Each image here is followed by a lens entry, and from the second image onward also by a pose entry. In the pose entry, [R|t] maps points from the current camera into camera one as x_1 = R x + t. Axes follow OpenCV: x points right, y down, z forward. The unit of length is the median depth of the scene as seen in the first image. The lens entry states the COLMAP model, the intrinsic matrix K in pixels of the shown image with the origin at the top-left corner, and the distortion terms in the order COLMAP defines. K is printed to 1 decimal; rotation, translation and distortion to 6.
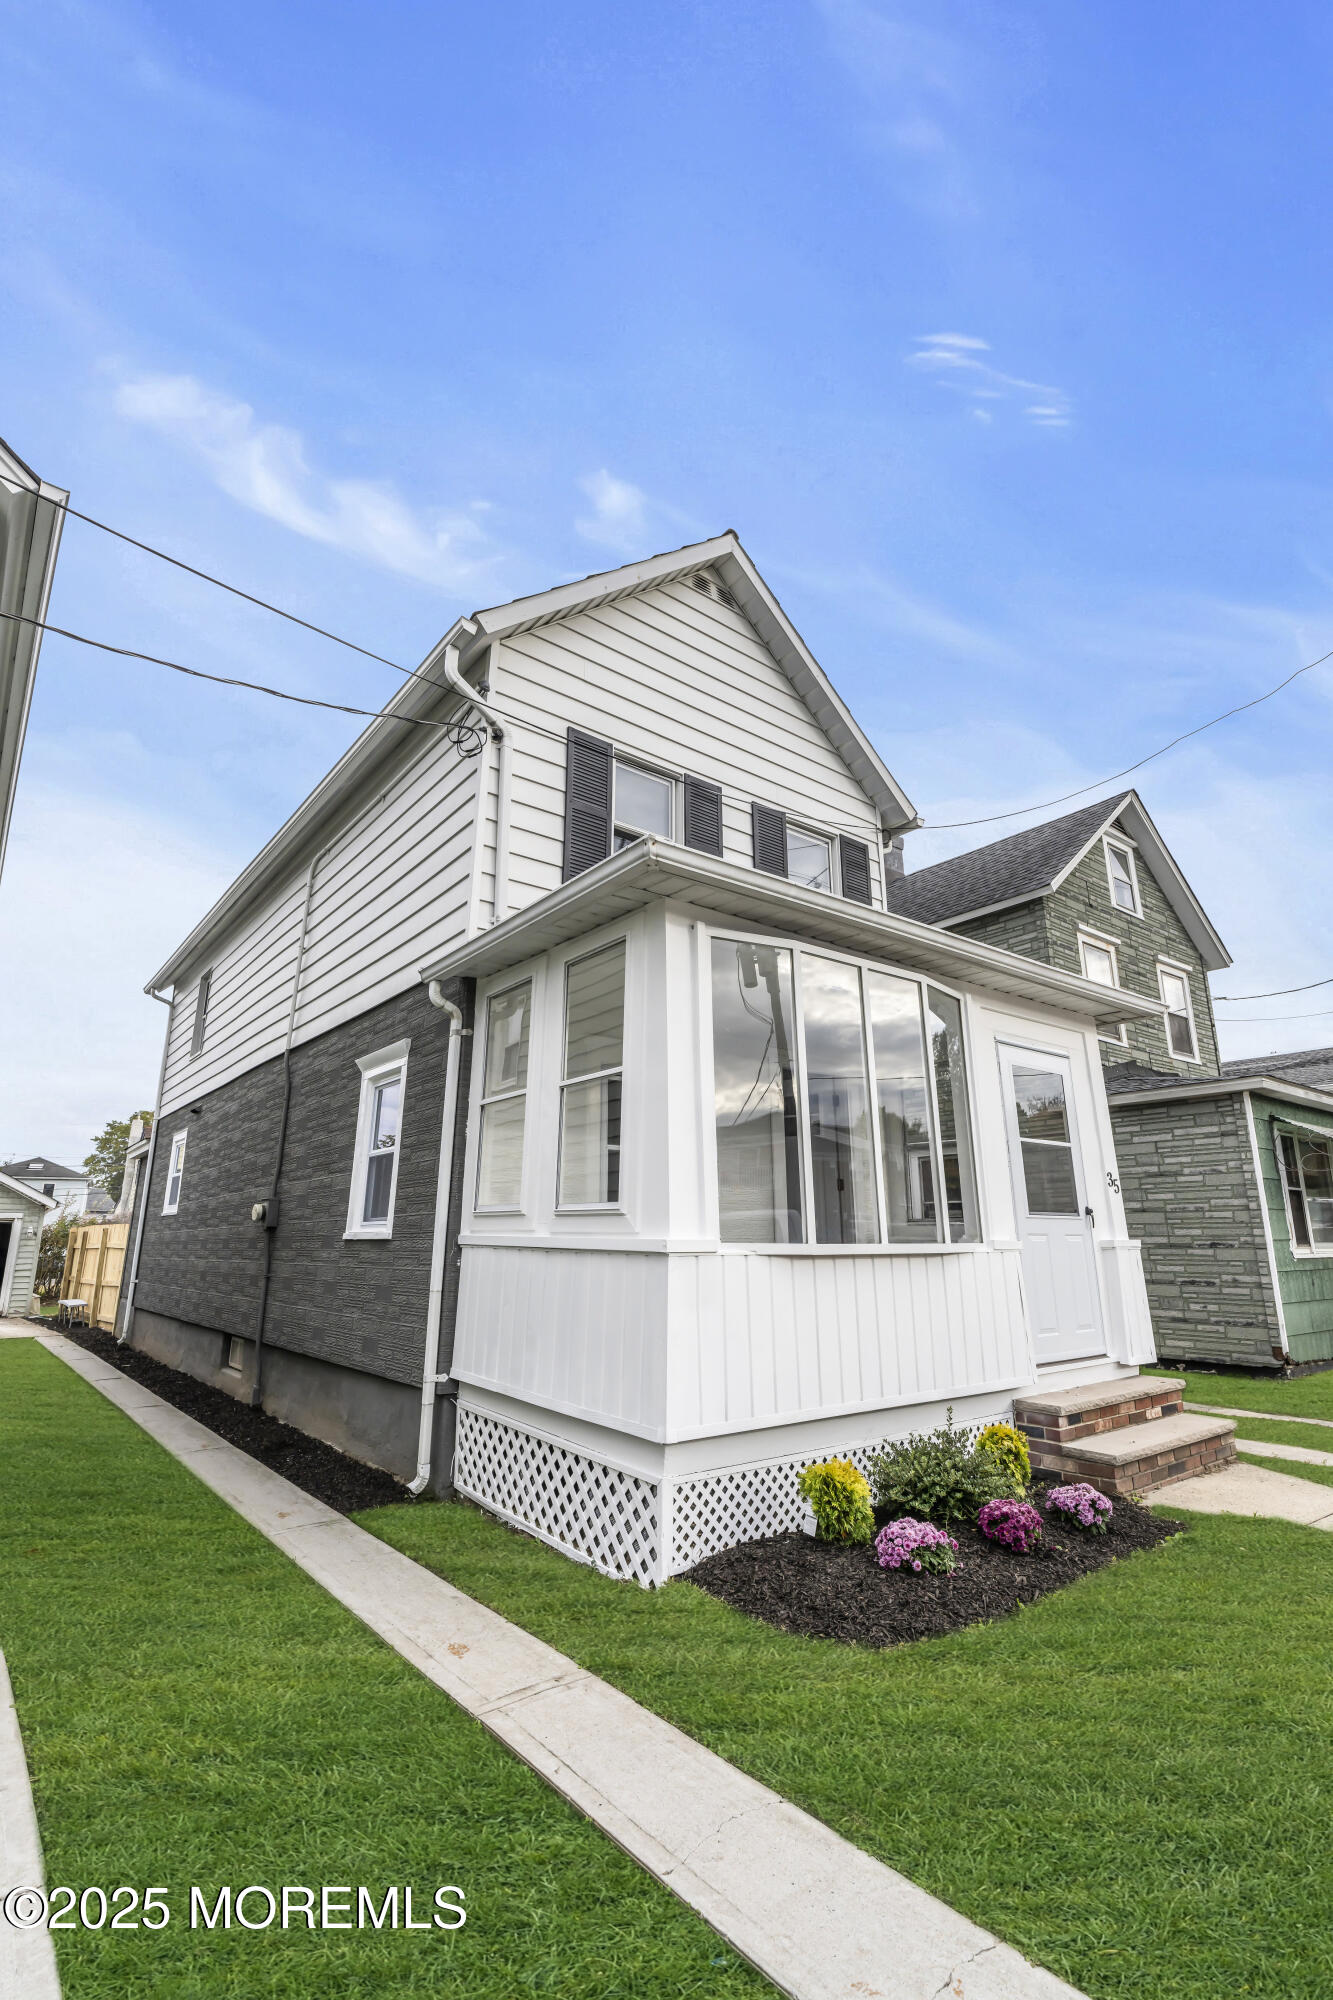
lens RADIAL K [[935.2, 0, 674.9], [0, 935.2, 996.6], [0, 0, 1]] dist [0.002830, 0.000346]
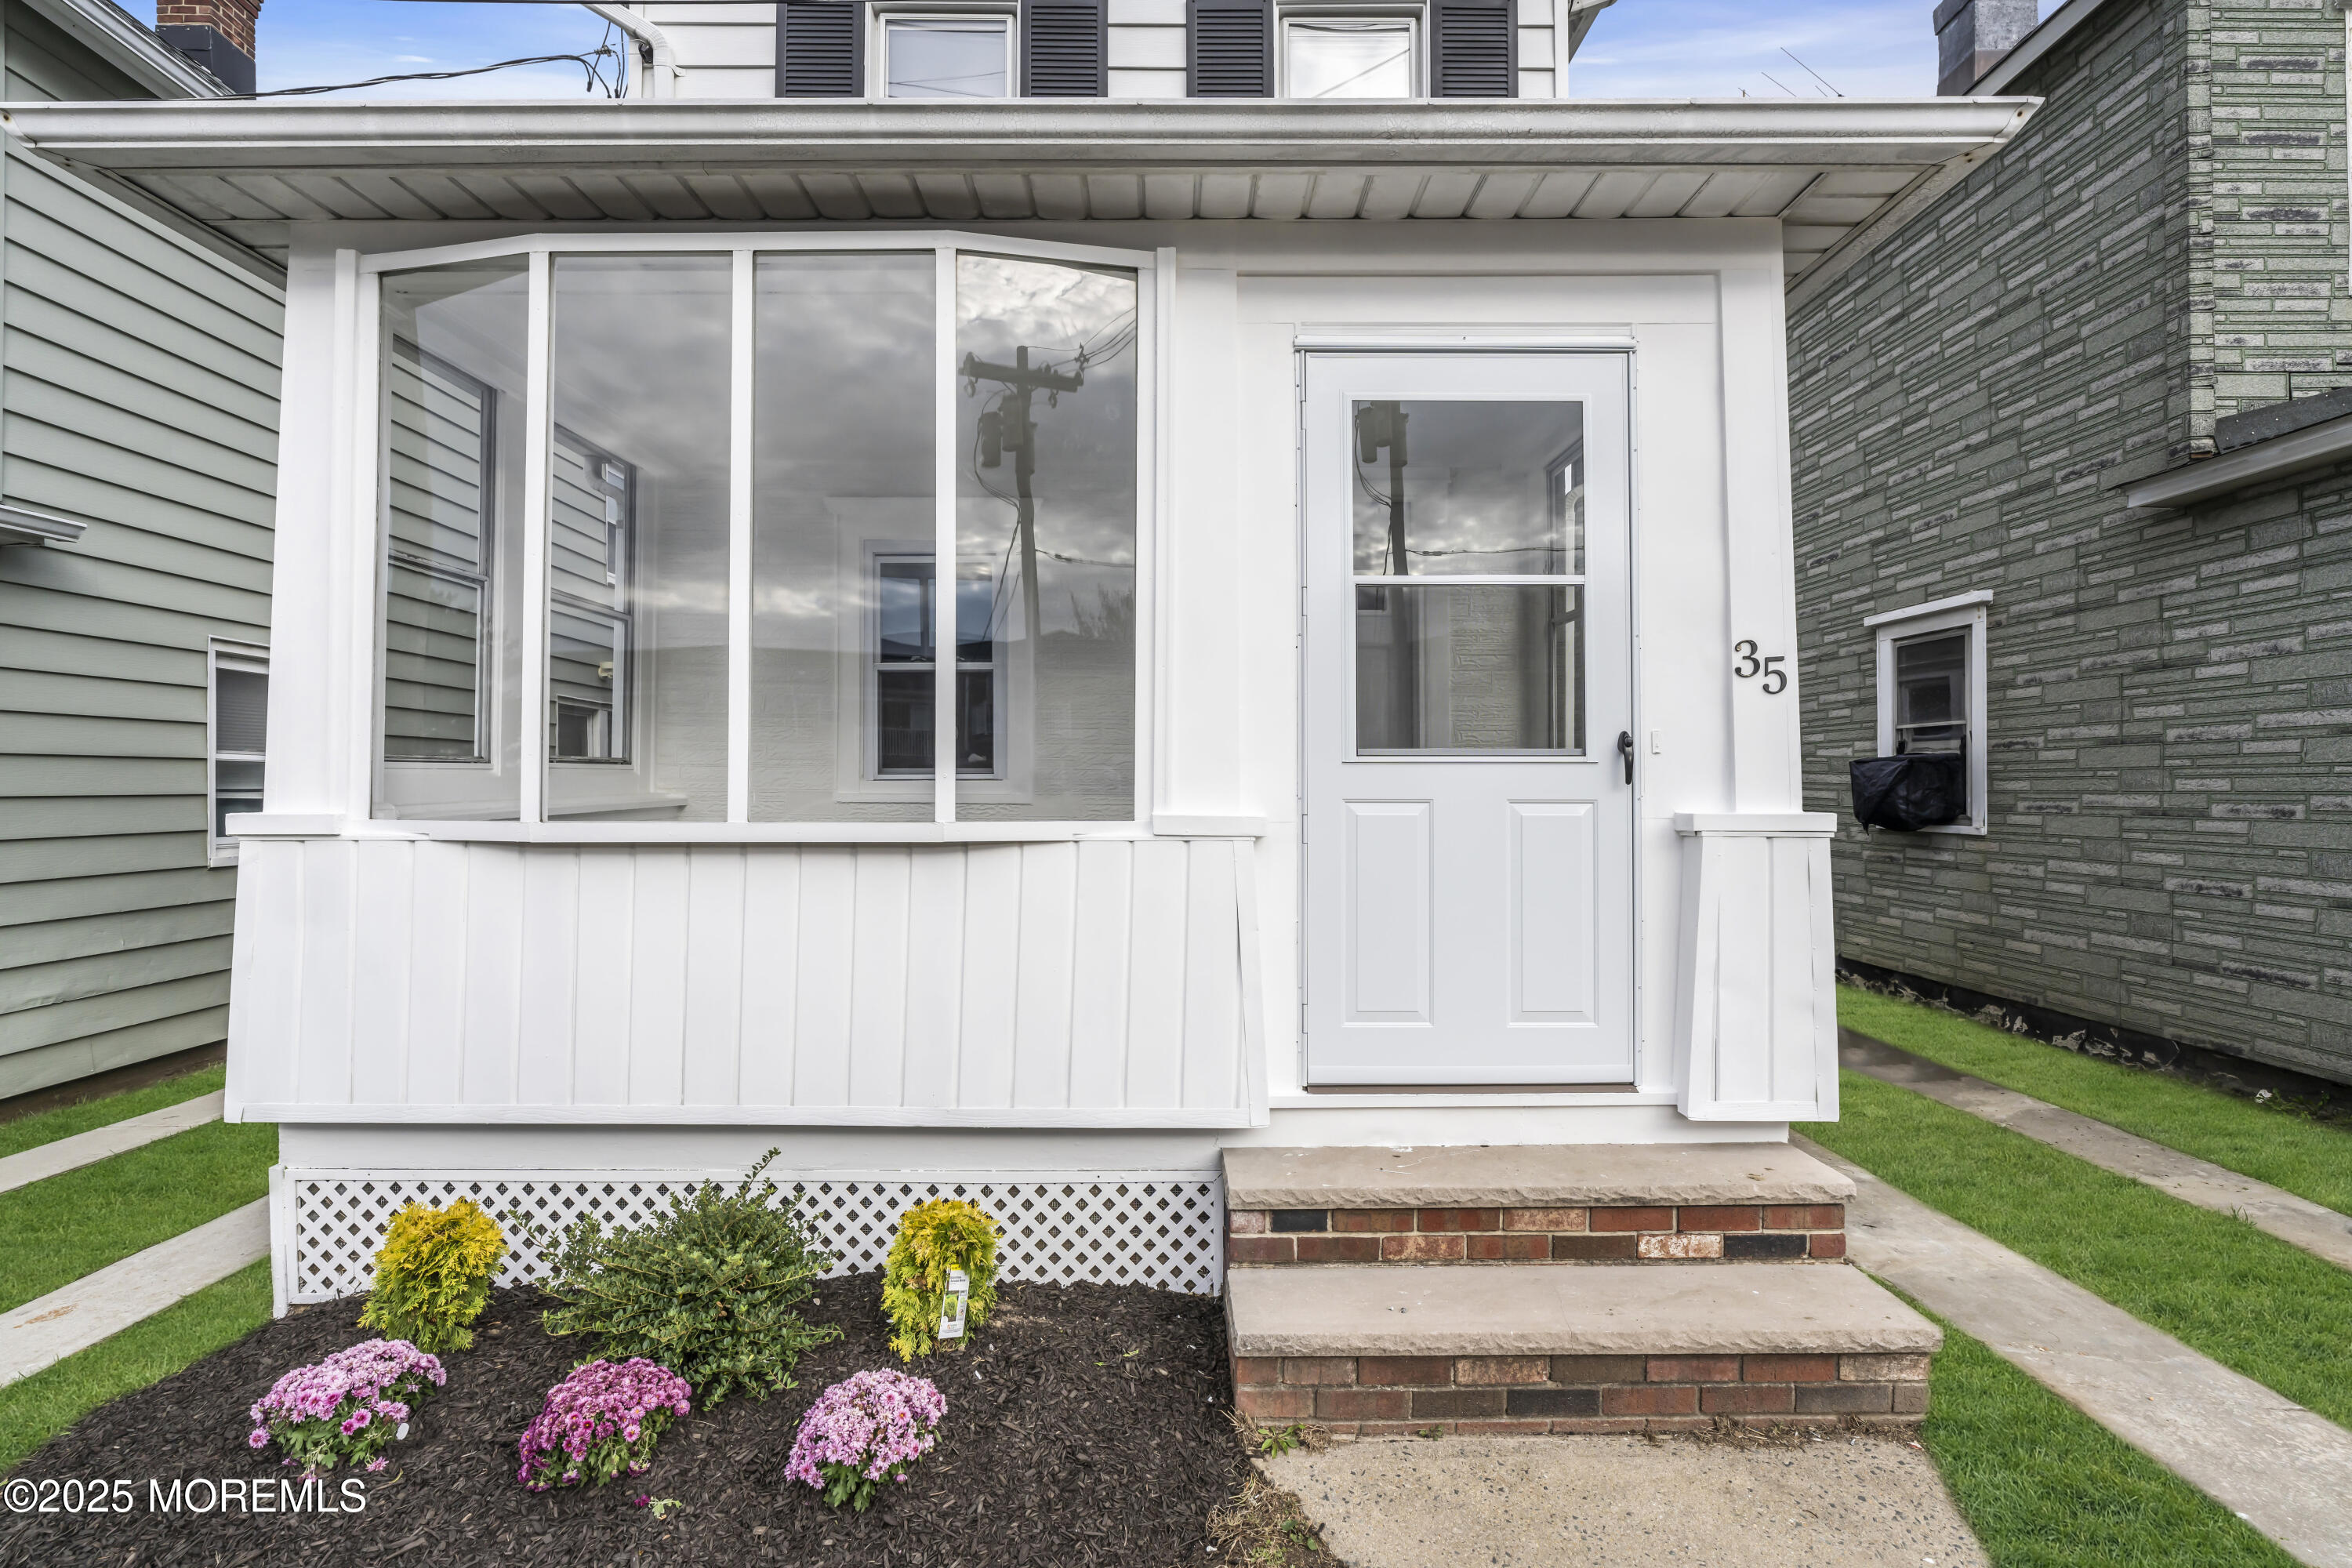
lens RADIAL K [[1099.8, 0, 1167.3], [0, 1099.8, 782.3], [0, 0, 1]] dist [0.002830, 0.000346]
pose [[0.780073, -0.003876, -0.625676, 0.602294], [0.156736, 0.969308, 0.189408, 0.131647], [0.605739, -0.245818, 0.756739, 0.546021]]
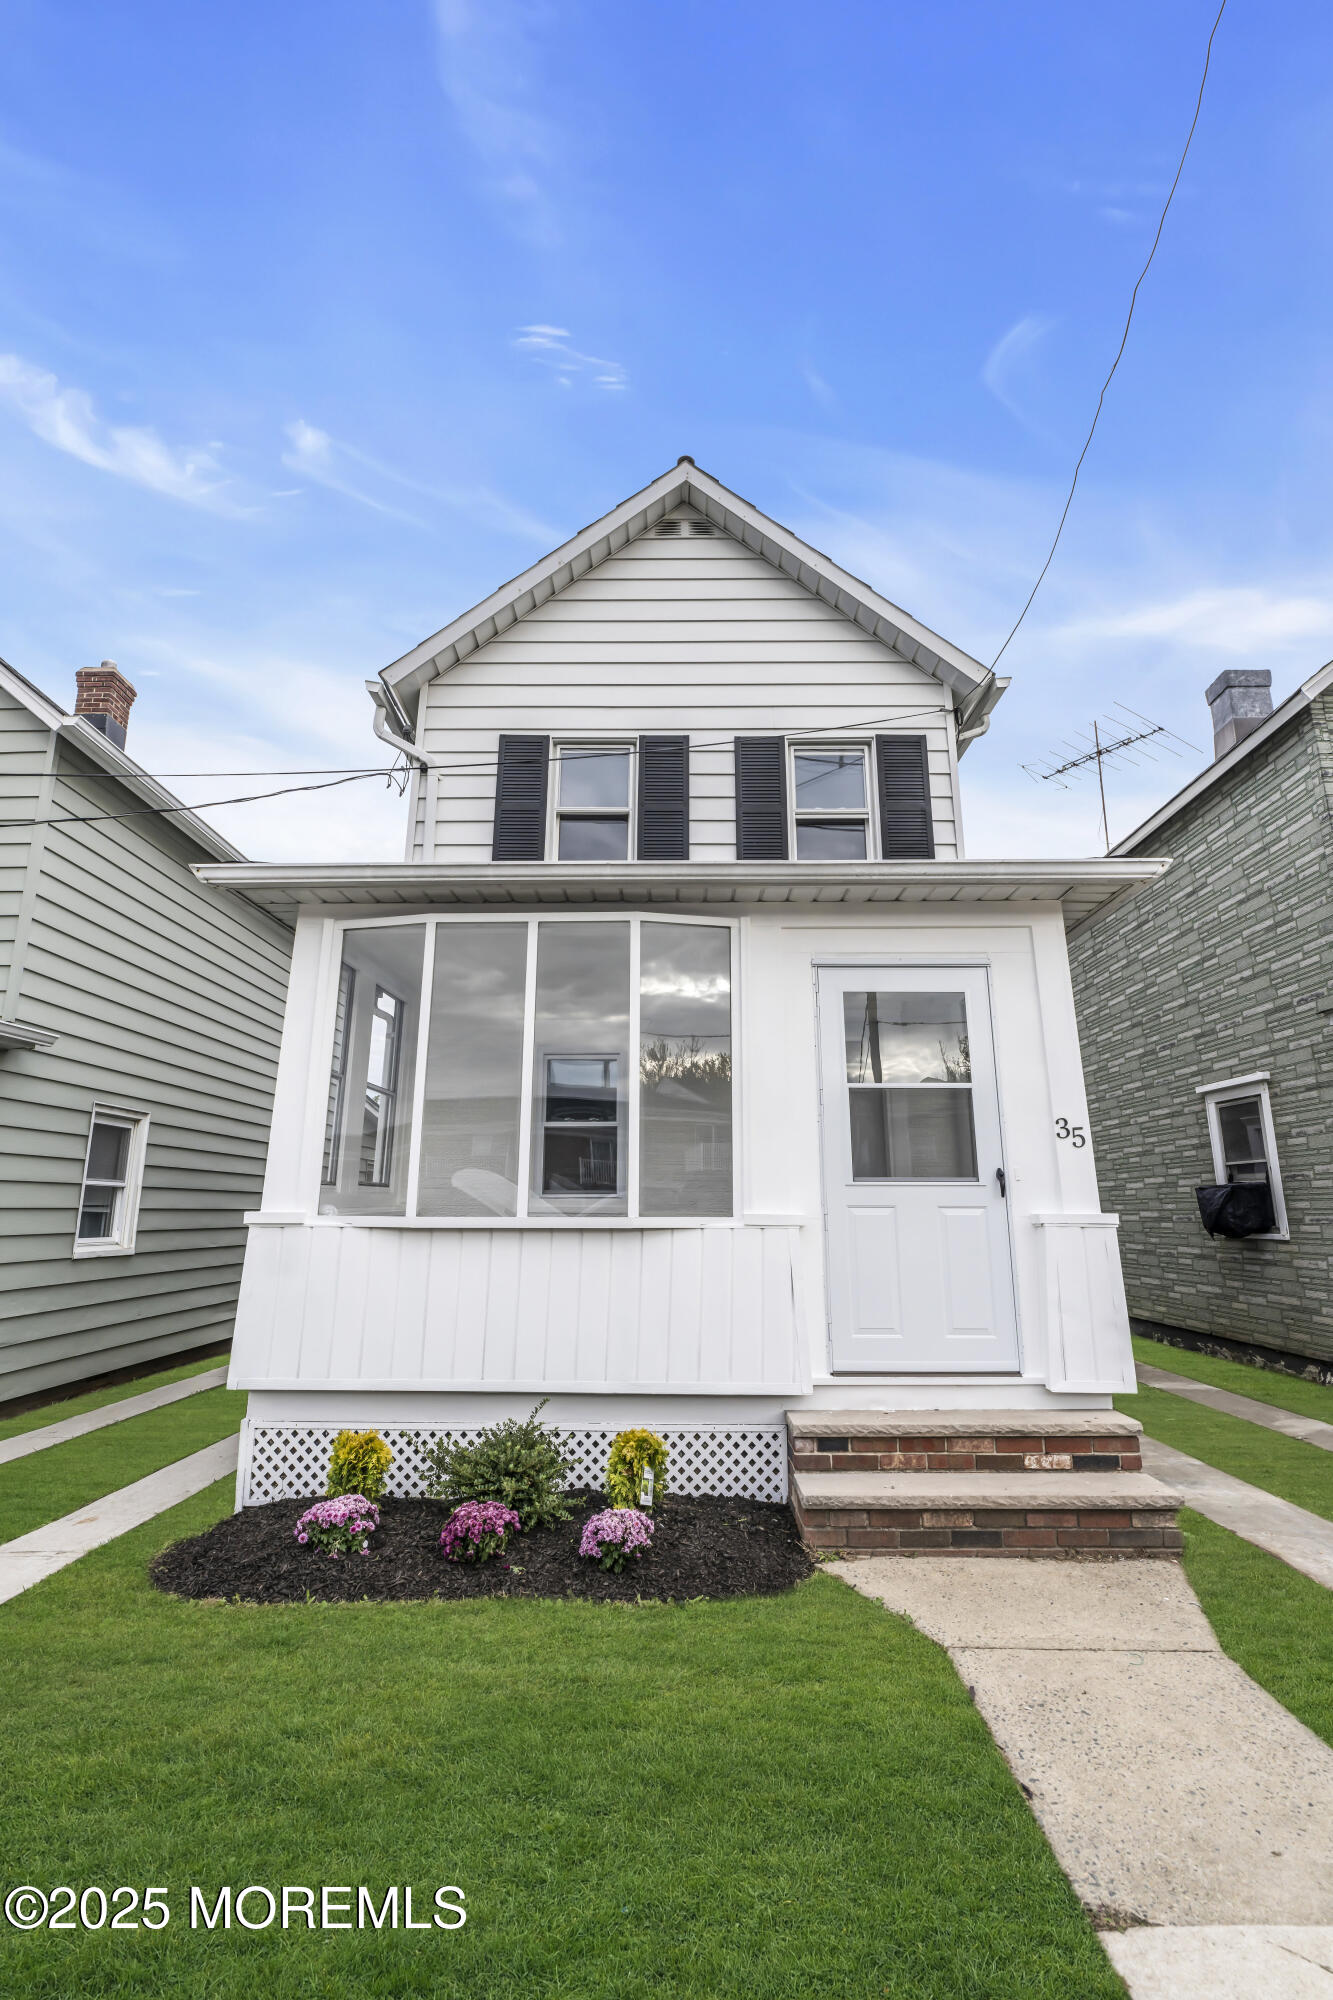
lens RADIAL K [[935.2, 0, 665.8], [0, 935.2, 998.3], [0, 0, 1]] dist [0.002830, 0.000346]
pose [[0.770227, -0.142287, -0.621695, 0.736932], [0.157707, 0.987014, -0.030511, 0.078826], [0.617963, -0.074545, 0.782665, 0.294321]]
